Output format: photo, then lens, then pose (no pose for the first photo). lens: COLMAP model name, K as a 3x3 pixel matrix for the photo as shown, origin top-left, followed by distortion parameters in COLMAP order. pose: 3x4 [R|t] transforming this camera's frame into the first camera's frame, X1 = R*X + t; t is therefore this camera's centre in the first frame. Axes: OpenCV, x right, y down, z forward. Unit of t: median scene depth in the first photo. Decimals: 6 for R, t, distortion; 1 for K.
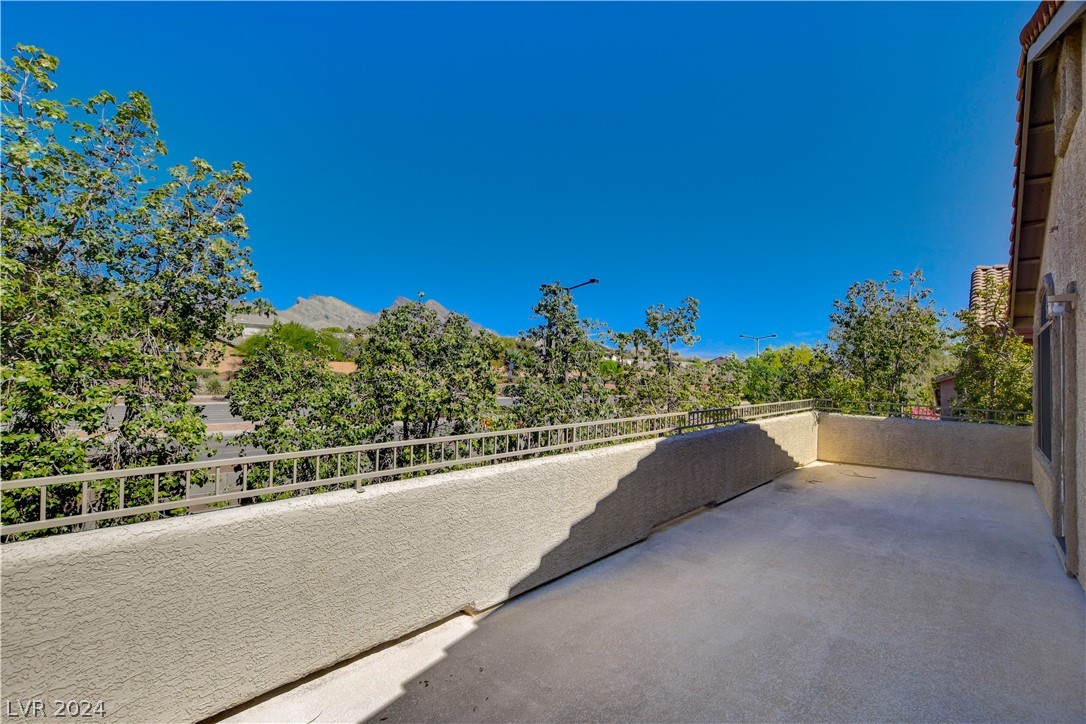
lens RADIAL K [[475.8, 0, 543.0], [0, 475.8, 362.0], [0, 0, 1]] dist [-0.029719, -0.000255]
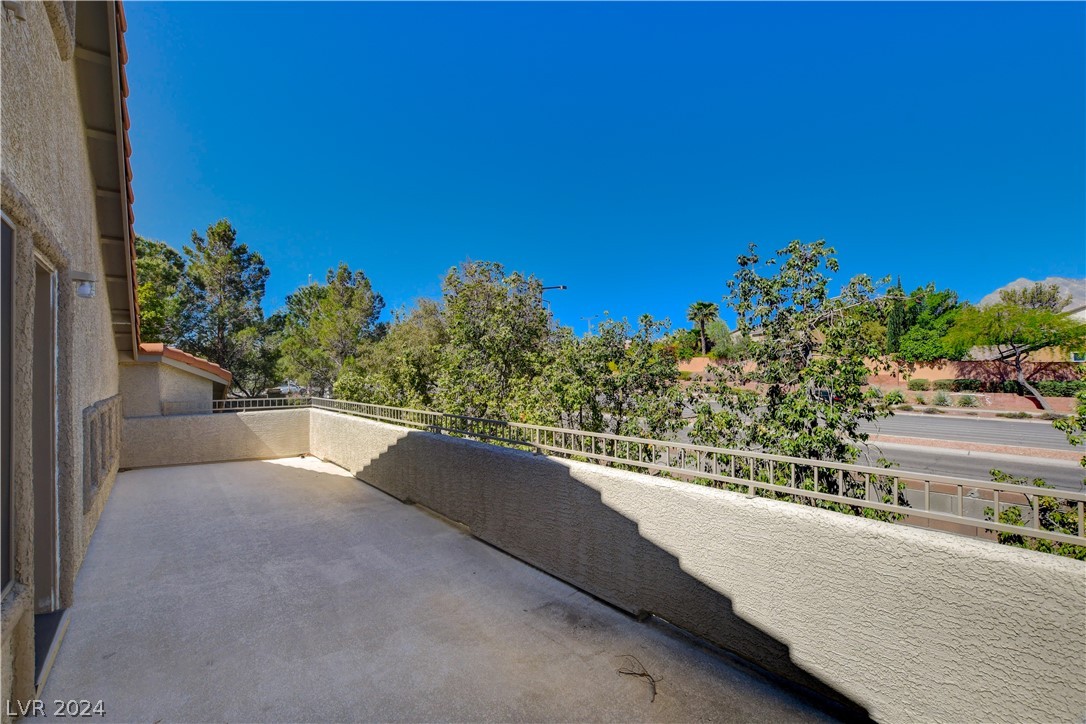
lens RADIAL K [[475.8, 0, 543.0], [0, 475.8, 362.0], [0, 0, 1]] dist [-0.029719, -0.000255]
pose [[-0.118188, -0.043814, -0.992024, 1.420645], [0.020032, 0.998718, -0.046496, 0.050878], [0.992789, -0.025368, -0.117158, 1.469469]]
